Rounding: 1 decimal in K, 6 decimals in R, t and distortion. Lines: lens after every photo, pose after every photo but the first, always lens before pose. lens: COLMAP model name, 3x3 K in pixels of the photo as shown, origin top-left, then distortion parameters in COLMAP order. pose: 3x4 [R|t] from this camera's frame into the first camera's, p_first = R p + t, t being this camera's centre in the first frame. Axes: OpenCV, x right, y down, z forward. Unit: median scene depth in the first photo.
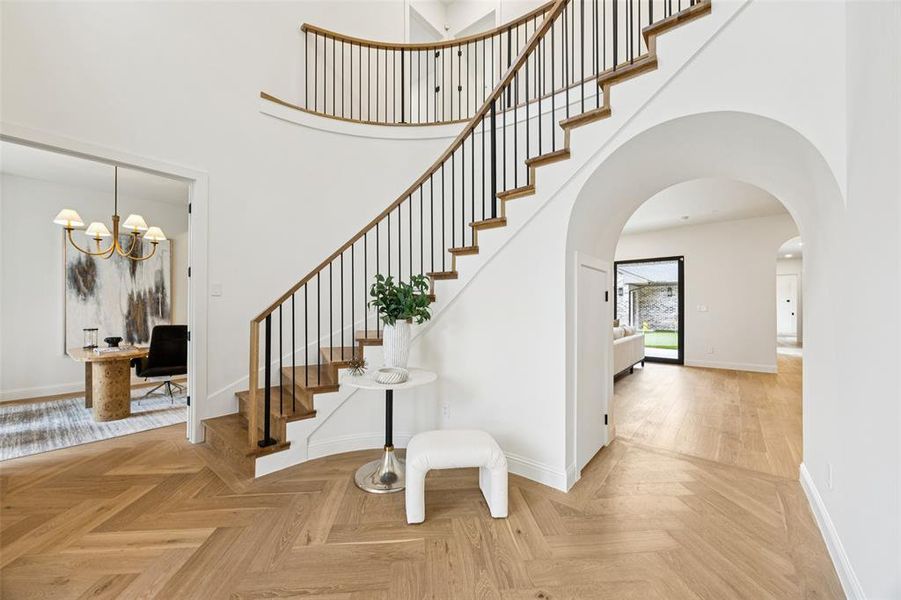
lens RADIAL K [[352.8, 0, 451.9], [0, 352.8, 295.8], [0, 0, 1]] dist [0.001189, 0.000046]
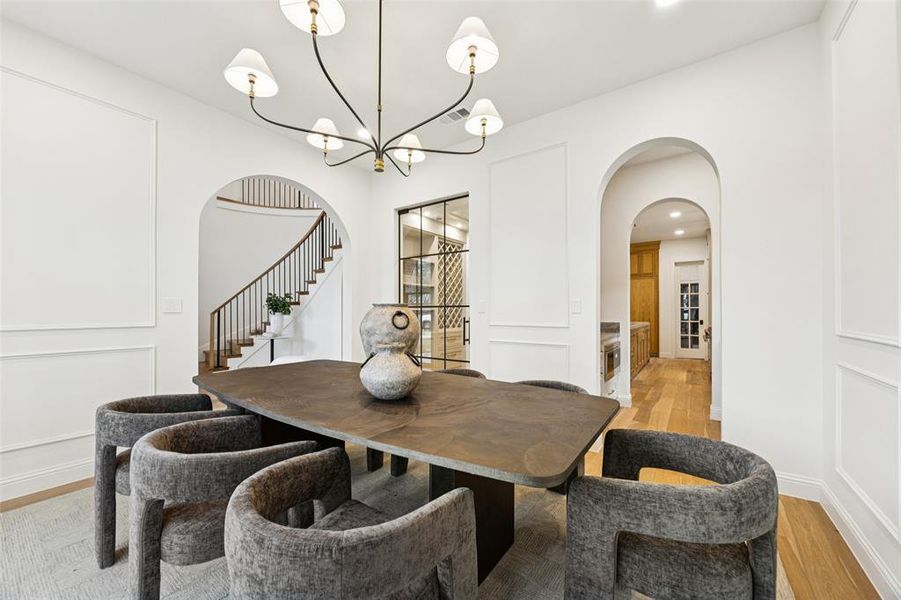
lens RADIAL K [[345.6, 0, 448.4], [0, 345.6, 305.5], [0, 0, 1]] dist [-0.001431, -0.000081]
pose [[0.997329, 0.002053, 0.073006, 0.742399], [-0.002234, 0.999995, 0.002397, 0.012756], [-0.073001, -0.002553, 0.997329, -1.241885]]
